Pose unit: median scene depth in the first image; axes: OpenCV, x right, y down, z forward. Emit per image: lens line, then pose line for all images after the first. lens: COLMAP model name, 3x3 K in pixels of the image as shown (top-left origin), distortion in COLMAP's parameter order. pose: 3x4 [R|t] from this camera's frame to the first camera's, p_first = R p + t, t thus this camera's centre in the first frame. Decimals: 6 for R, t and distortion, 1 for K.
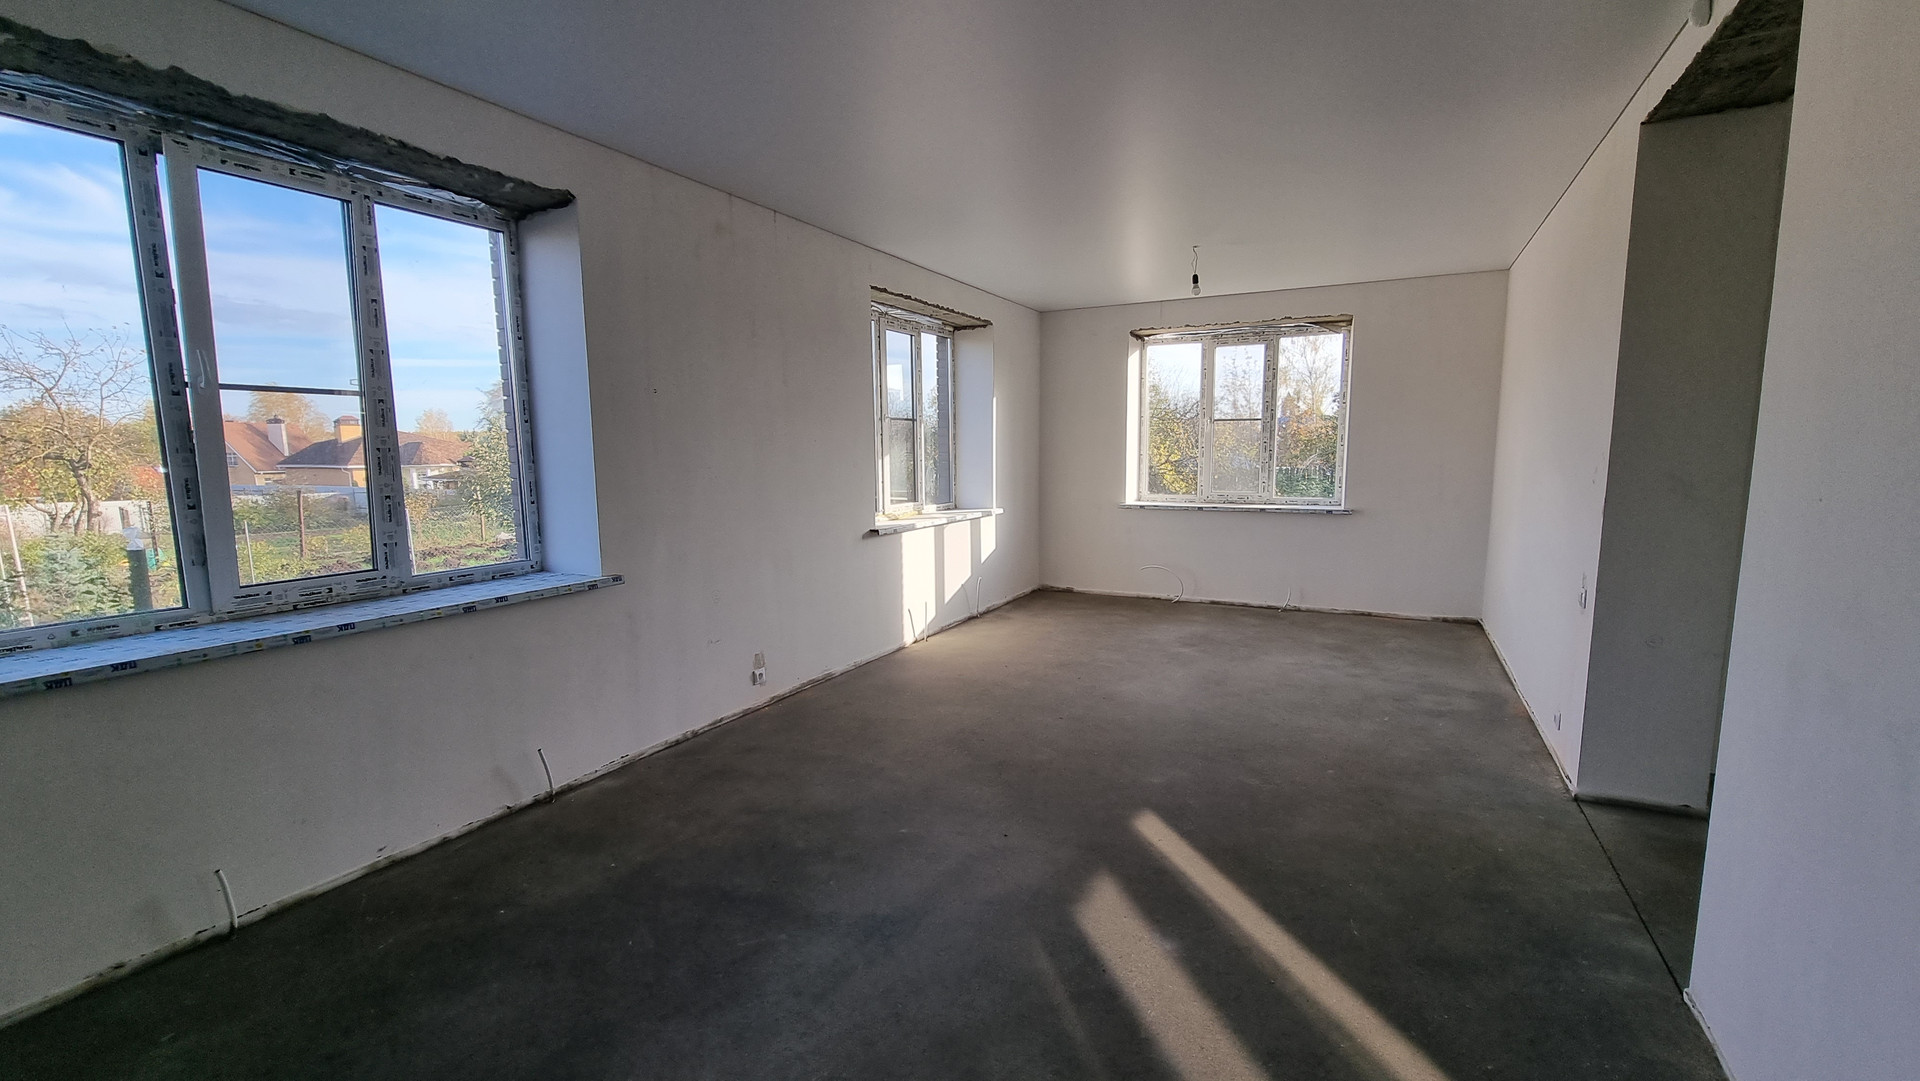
lens RADIAL K [[786.9, 0, 967.2], [0, 786.9, 547.6], [0, 0, 1]] dist [-0.003590, 0.000653]
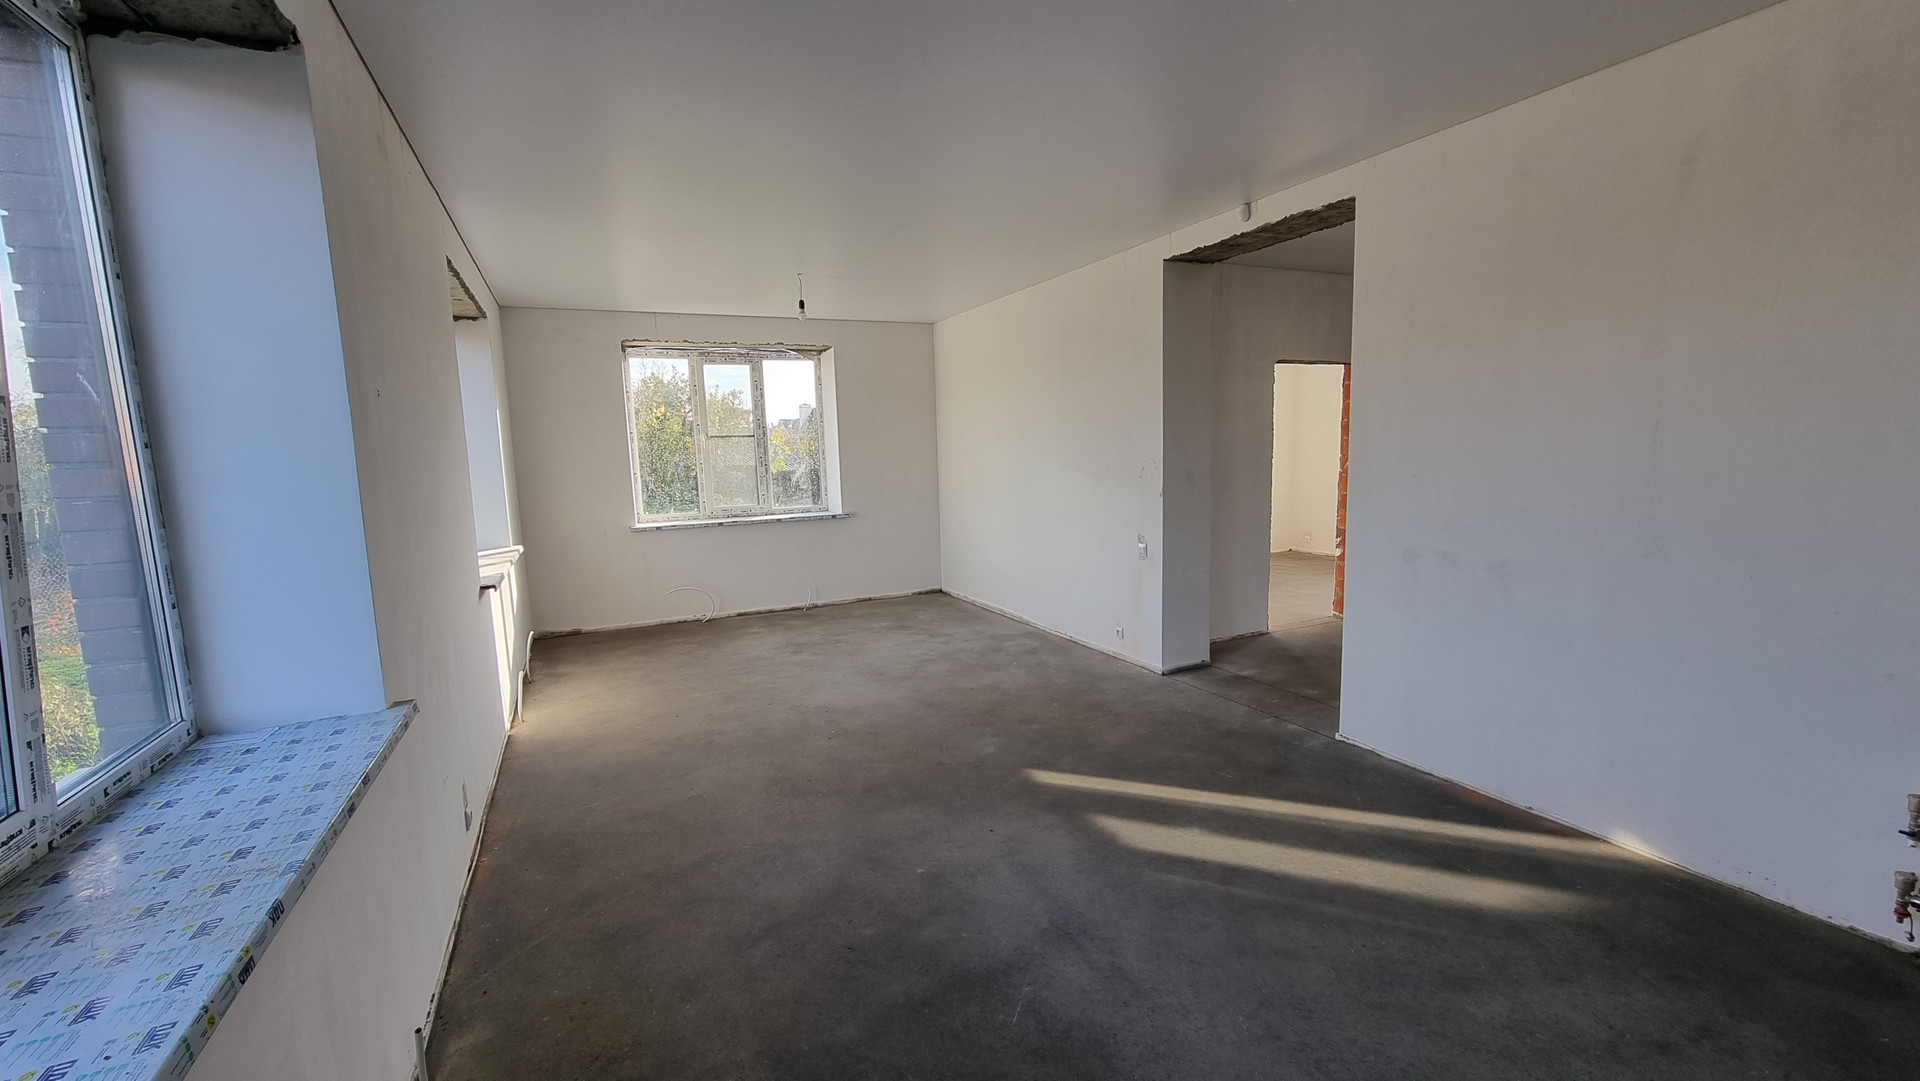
lens RADIAL K [[786.9, 0, 957.3], [0, 786.9, 546.0], [0, 0, 1]] dist [-0.003590, 0.000653]
pose [[0.605640, -0.110479, 0.788032, -0.407877], [0.125644, 0.991169, 0.042394, -0.034332], [-0.785757, 0.073336, 0.614172, 0.188518]]
